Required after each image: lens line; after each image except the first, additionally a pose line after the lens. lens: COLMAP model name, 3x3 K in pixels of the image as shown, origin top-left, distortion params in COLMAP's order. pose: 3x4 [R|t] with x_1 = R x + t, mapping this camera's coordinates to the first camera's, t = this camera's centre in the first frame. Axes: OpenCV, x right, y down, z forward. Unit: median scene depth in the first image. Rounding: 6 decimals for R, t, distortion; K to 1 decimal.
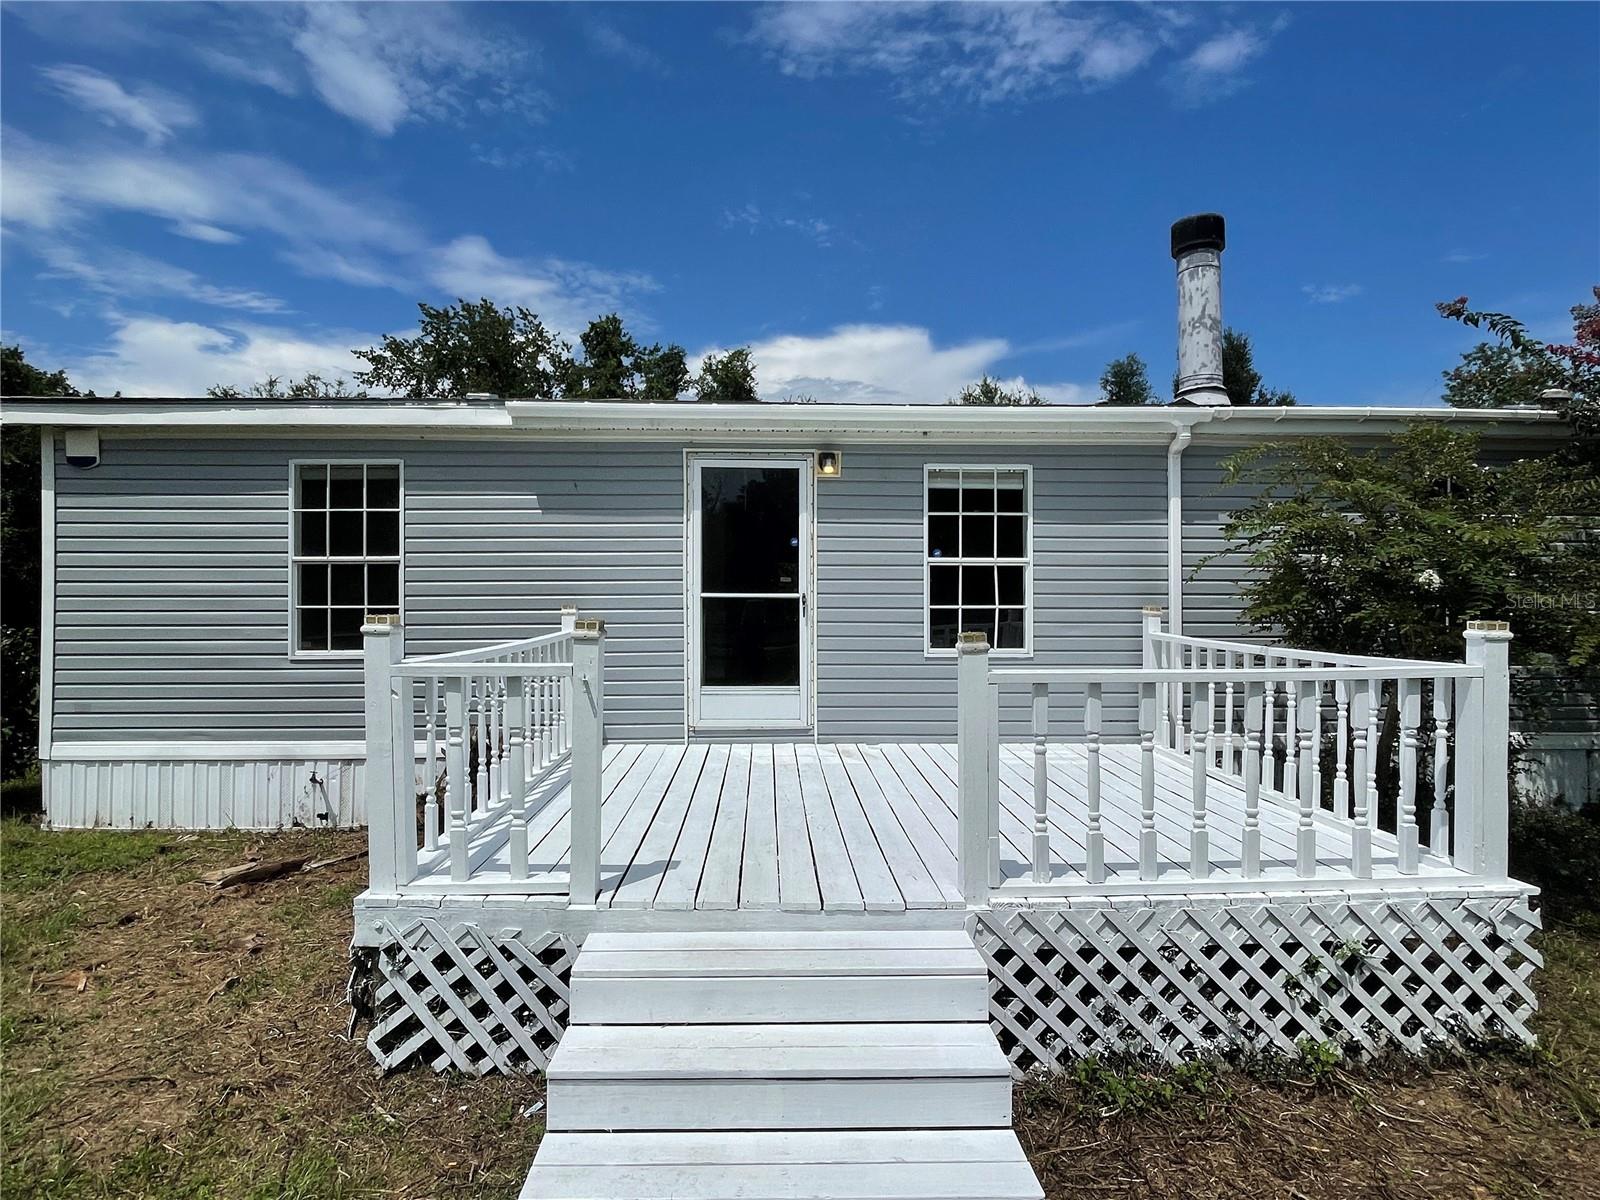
lens RADIAL K [[874.8, 0, 795.4], [0, 874.8, 596.7], [0, 0, 1]] dist [-0.005616, 0.001606]
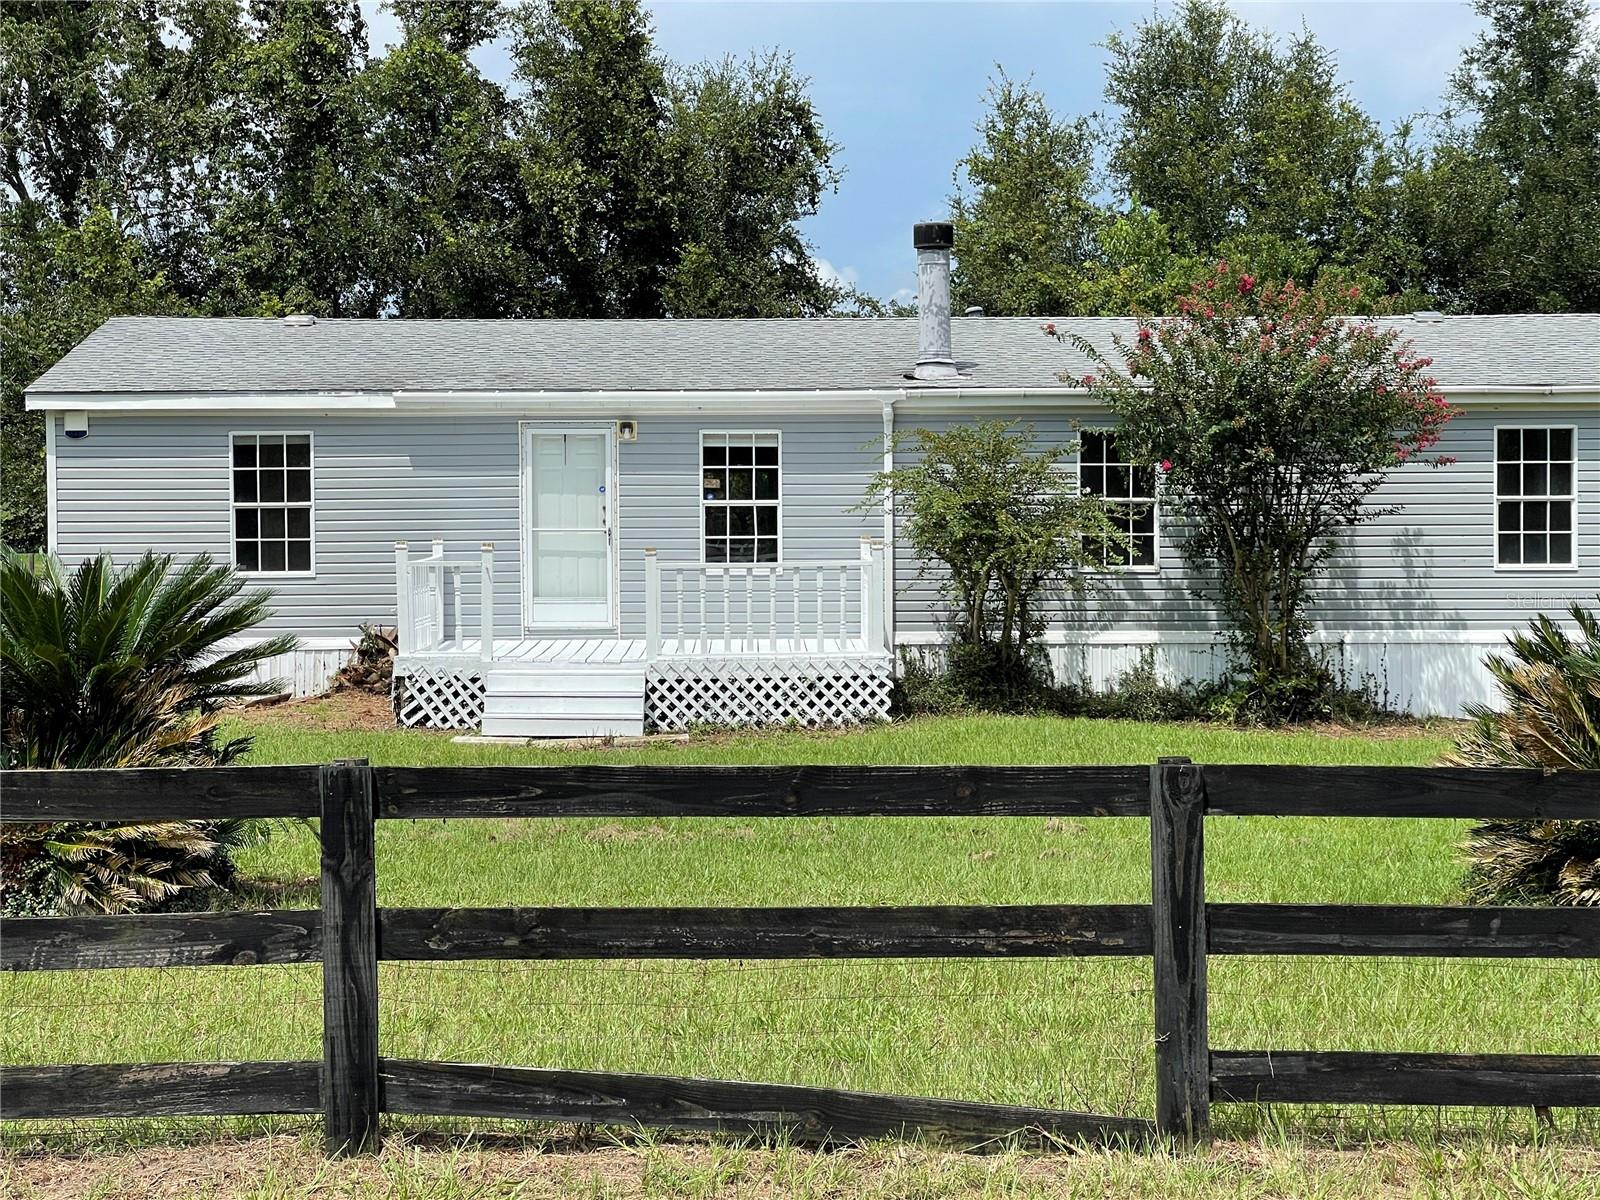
lens RADIAL K [[3087.2, 0, 800.0], [0, 3087.2, 600.0], [0, 0, 1]] dist [0.149505, 0.085834]
pose [[0.999870, -0.005129, -0.015296, 0.739676], [0.005563, 0.999580, 0.028435, -0.052166], [0.015144, -0.028516, 0.999479, -7.387415]]
